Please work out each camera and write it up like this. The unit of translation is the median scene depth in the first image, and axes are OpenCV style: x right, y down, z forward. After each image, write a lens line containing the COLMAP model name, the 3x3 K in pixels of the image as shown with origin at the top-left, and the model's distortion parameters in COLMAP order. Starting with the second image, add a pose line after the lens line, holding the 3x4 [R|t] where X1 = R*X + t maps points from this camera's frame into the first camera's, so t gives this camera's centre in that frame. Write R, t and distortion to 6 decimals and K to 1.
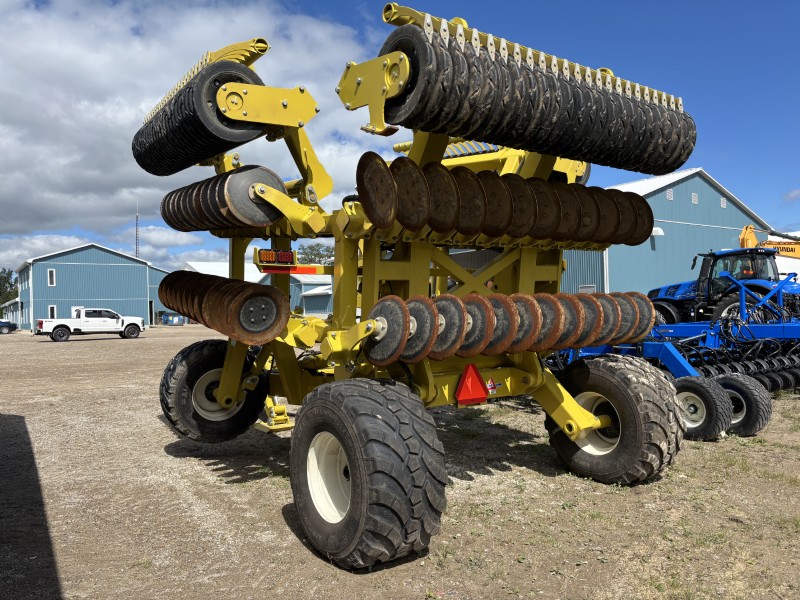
lens RADIAL K [[615.8, 0, 400.0], [0, 615.8, 300.0], [0, 0, 1]] dist [0.070030, -0.086760]
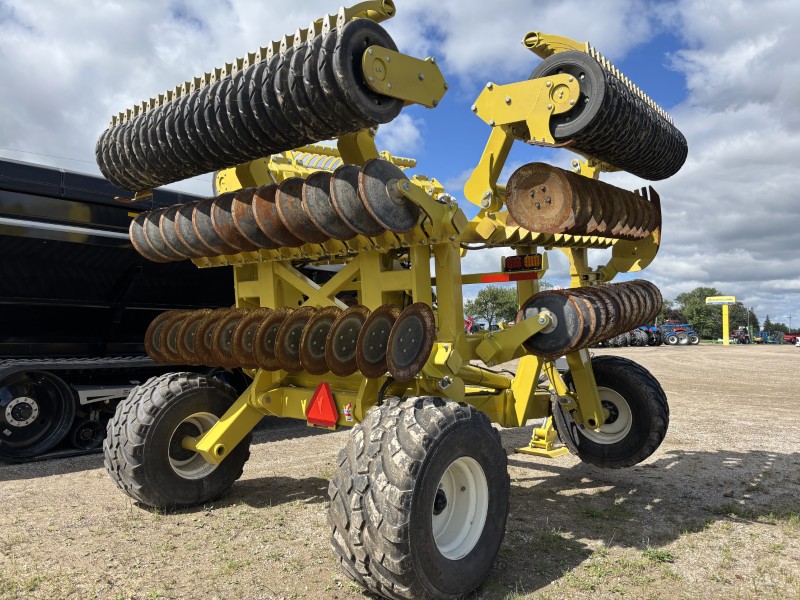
lens RADIAL K [[602.9, 0, 399.4], [0, 602.9, 290.8], [0, 0, 1]] dist [0.007876, 0.006740]
pose [[0.222821, -0.040866, -0.974002, 1.049485], [-0.010561, 0.998961, -0.044330, 0.003754], [0.974802, 0.020164, 0.222158, 0.910082]]
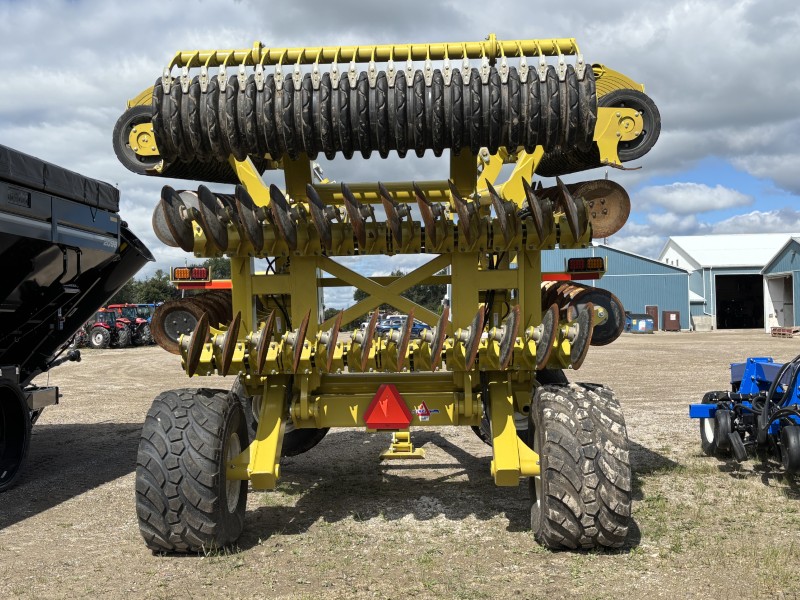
lens RADIAL K [[968.7, 0, 400.0], [0, 968.7, 300.0], [0, 0, 1]] dist [0.092563, -0.003823]
pose [[0.776125, -0.002335, -0.630574, 1.022970], [0.007152, 0.999961, 0.005100, -0.026433], [0.630538, -0.008468, 0.776112, -0.081925]]
